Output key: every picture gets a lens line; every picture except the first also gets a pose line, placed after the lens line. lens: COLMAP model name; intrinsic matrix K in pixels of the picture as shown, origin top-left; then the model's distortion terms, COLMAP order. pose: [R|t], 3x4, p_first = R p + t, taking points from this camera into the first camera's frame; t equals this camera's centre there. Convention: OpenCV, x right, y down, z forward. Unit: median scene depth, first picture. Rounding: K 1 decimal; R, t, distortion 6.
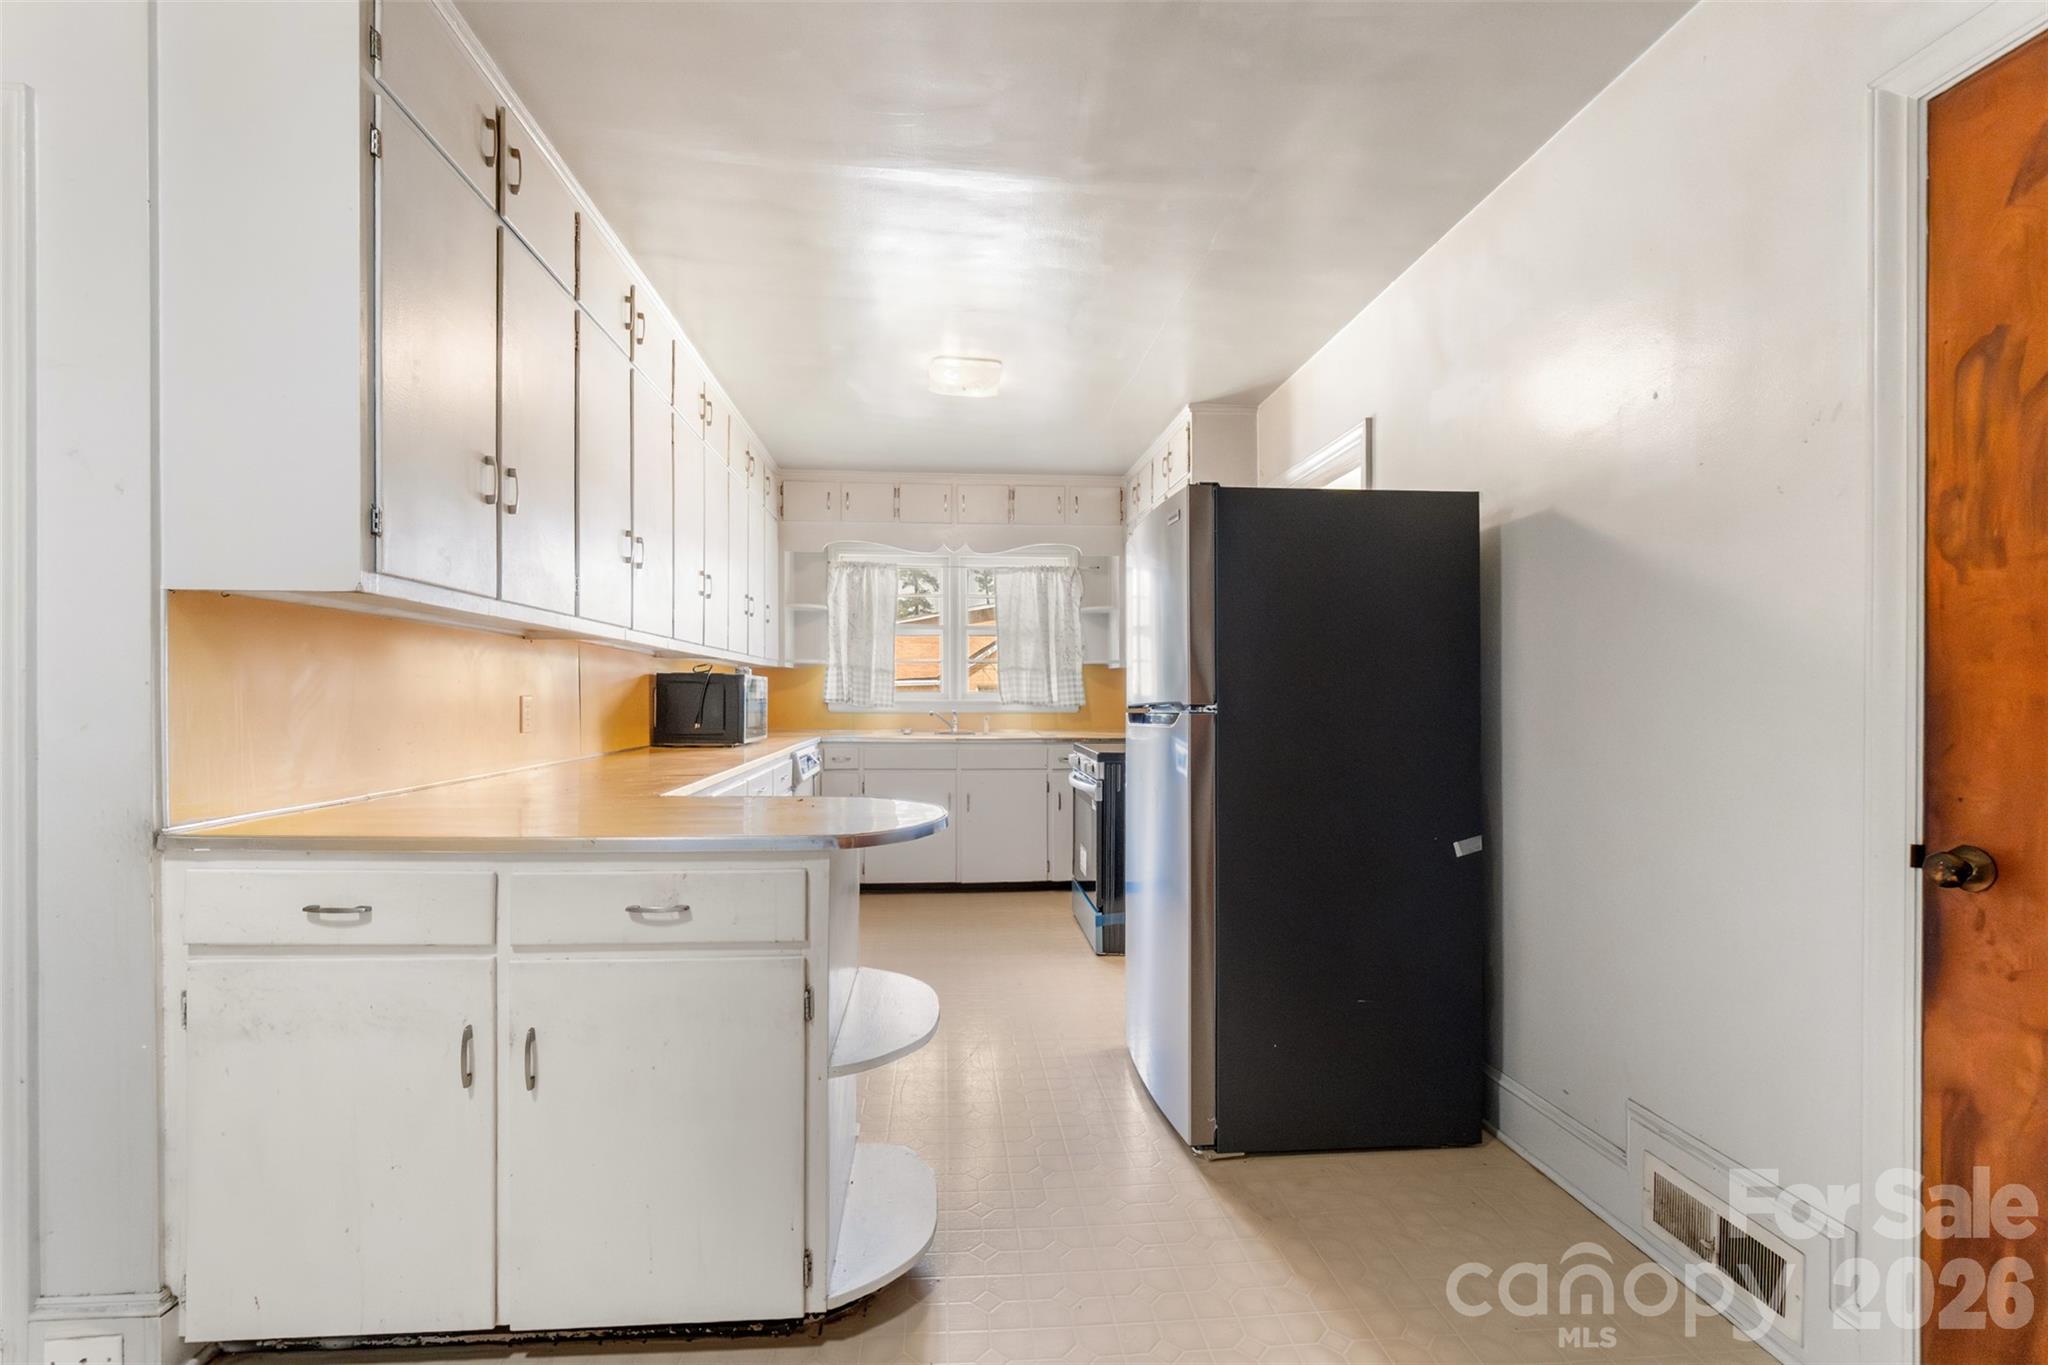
lens RADIAL K [[895.5, 0, 1024.5], [0, 895.5, 703.3], [0, 0, 1]] dist [-0.009134, 0.000461]
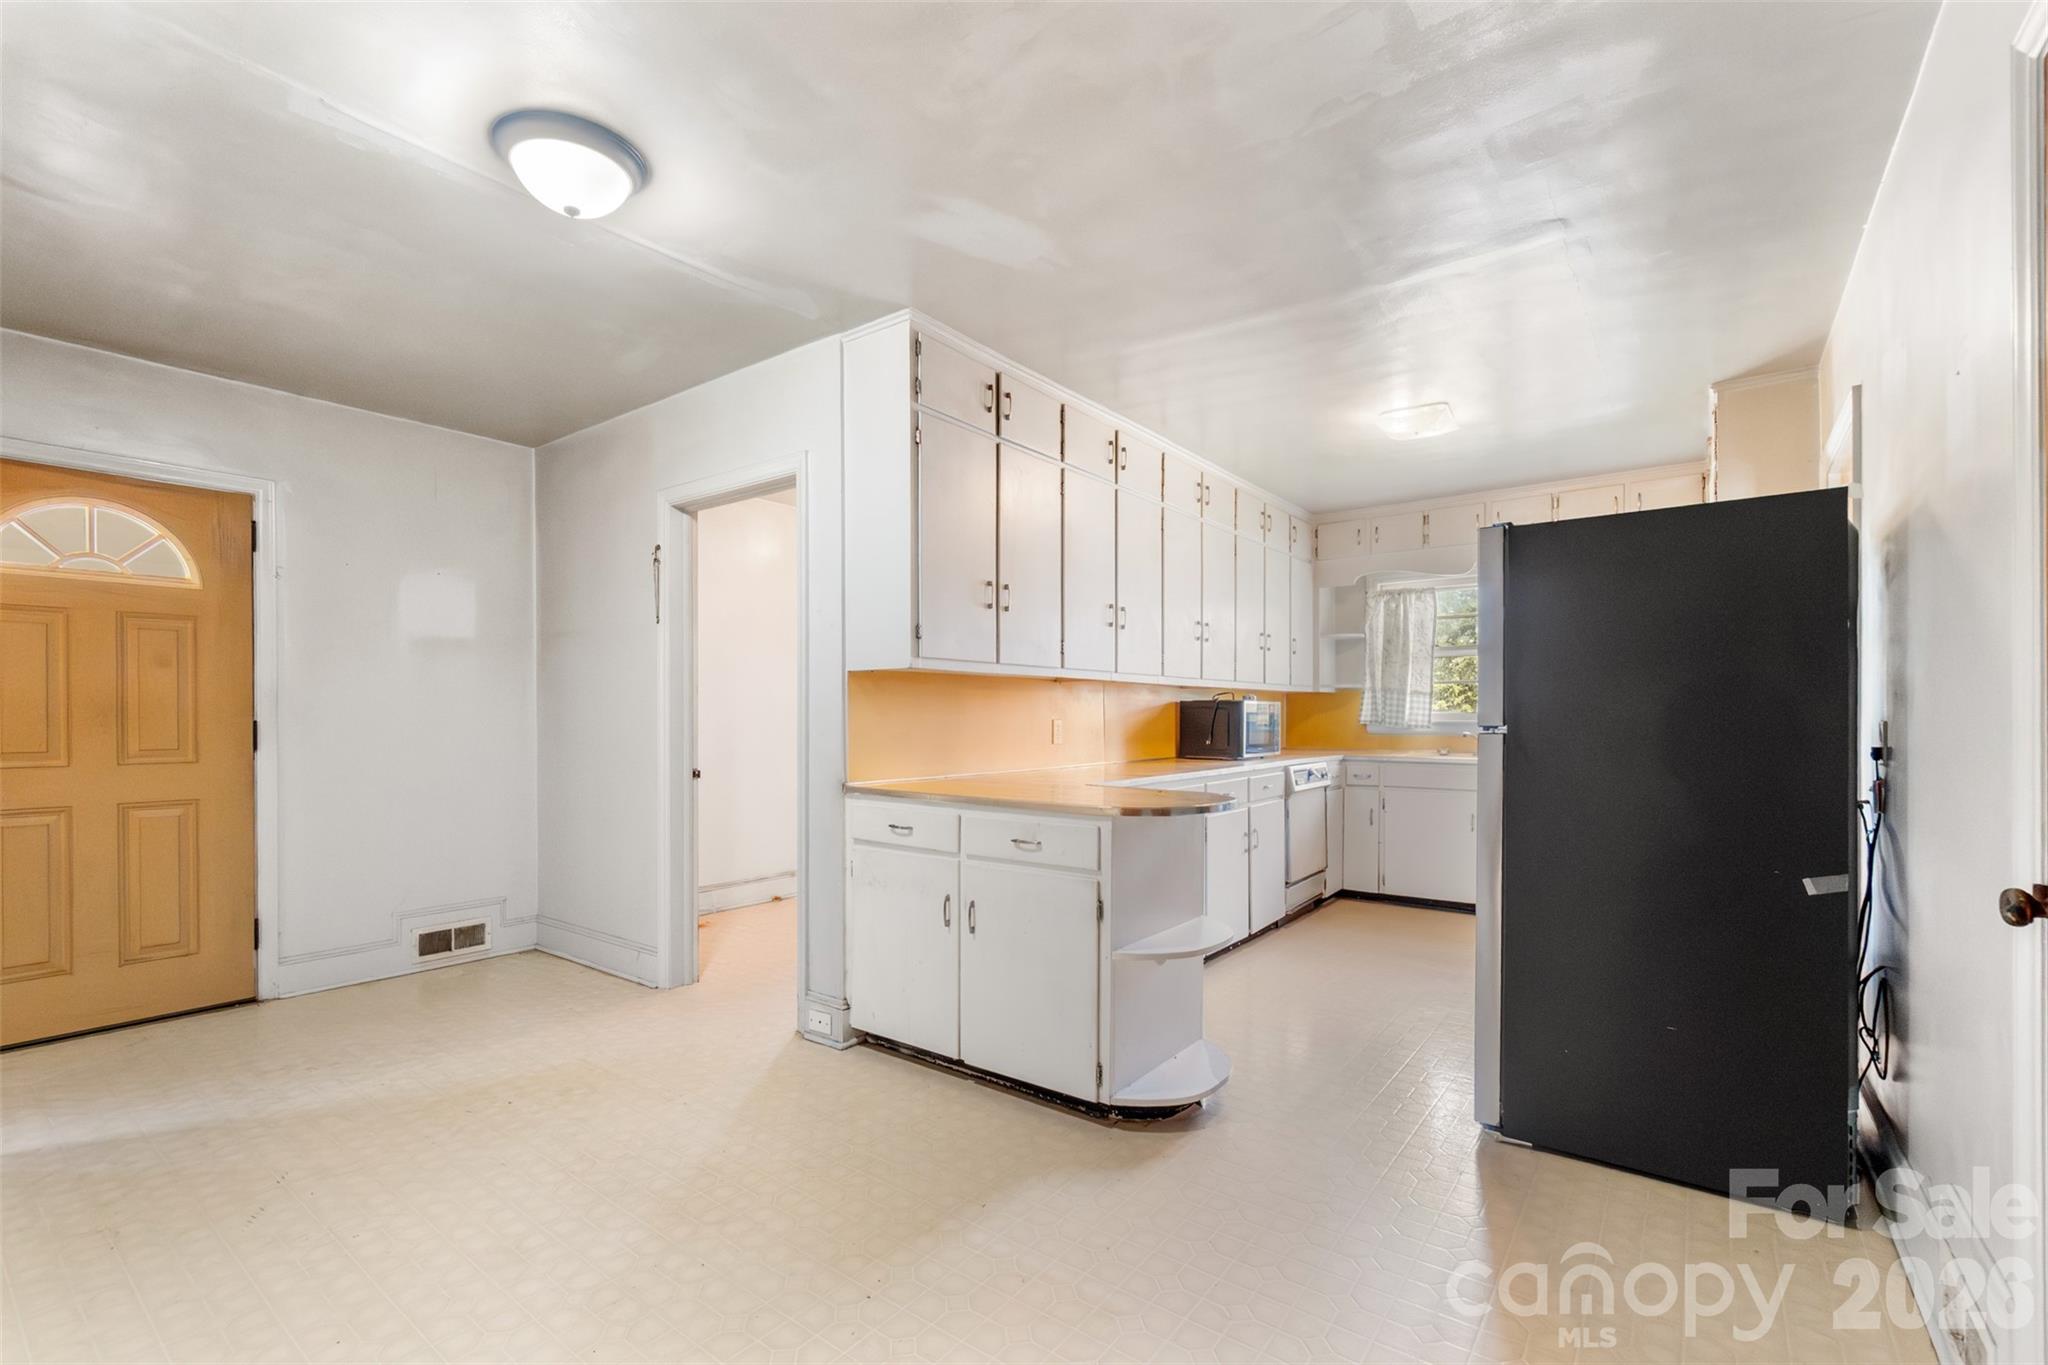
lens RADIAL K [[903.9, 0, 1009.7], [0, 903.9, 717.6], [0, 0, 1]] dist [-0.001500, -0.000126]
pose [[0.739193, -0.004515, -0.673478, 0.200381], [-0.000704, 0.999972, -0.007476, -0.000048], [0.673493, 0.006000, 0.739169, -0.087666]]
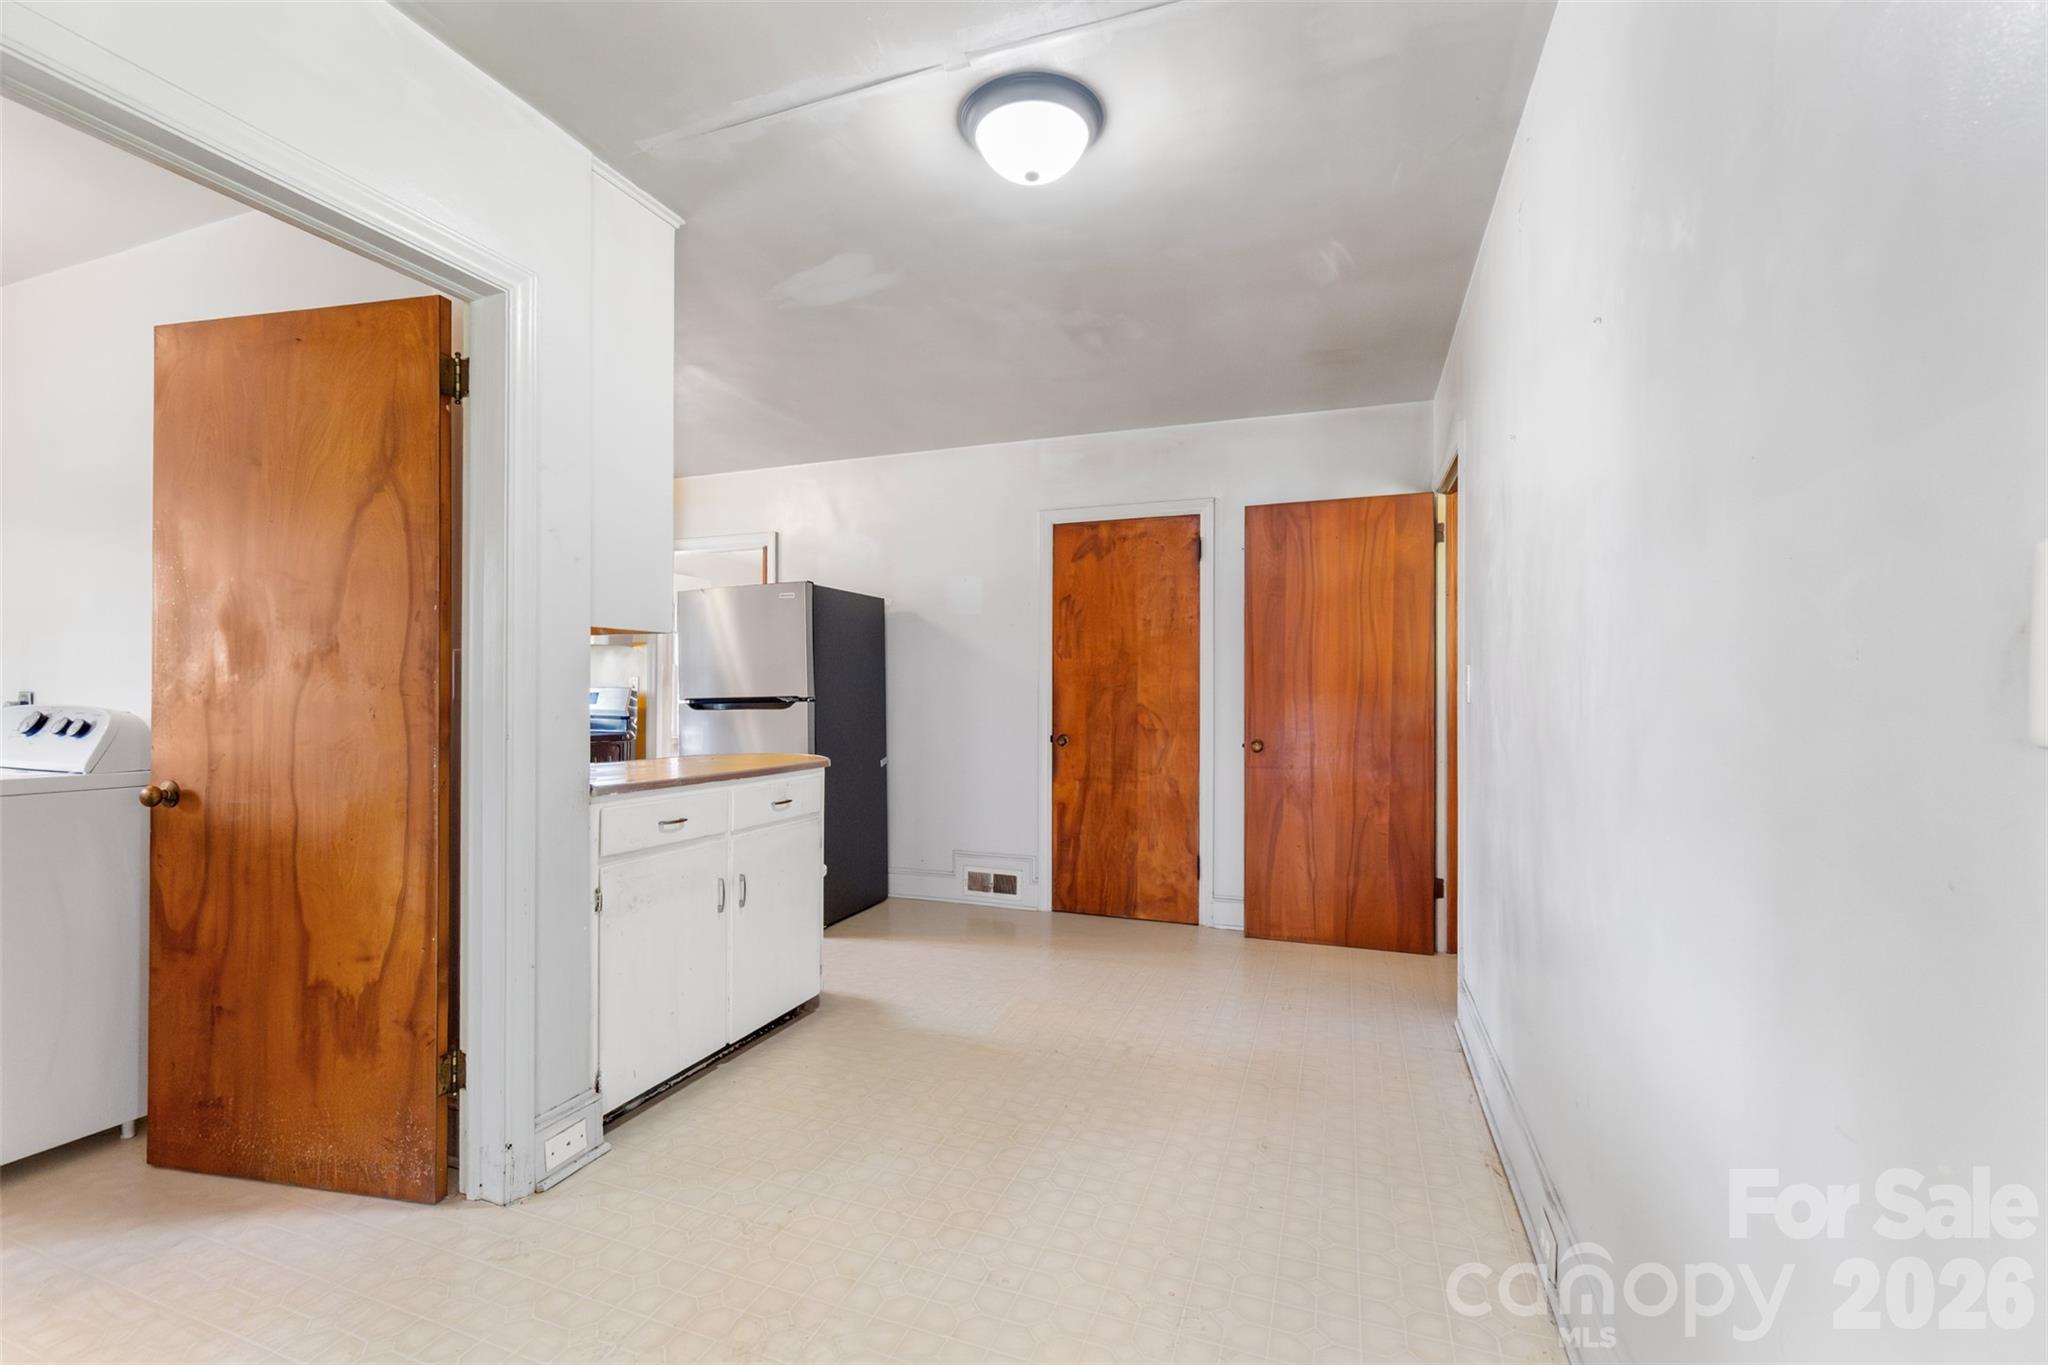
lens RADIAL K [[879.9, 0, 1024.0], [0, 879.9, 682.5], [0, 0, 1]] dist [-0.002442, -0.000004]
pose [[0.415314, 0.006721, 0.909653, -0.508622], [0.005476, 0.999936, -0.009888, -0.003276], [-0.909662, 0.009088, 0.415250, -0.078147]]
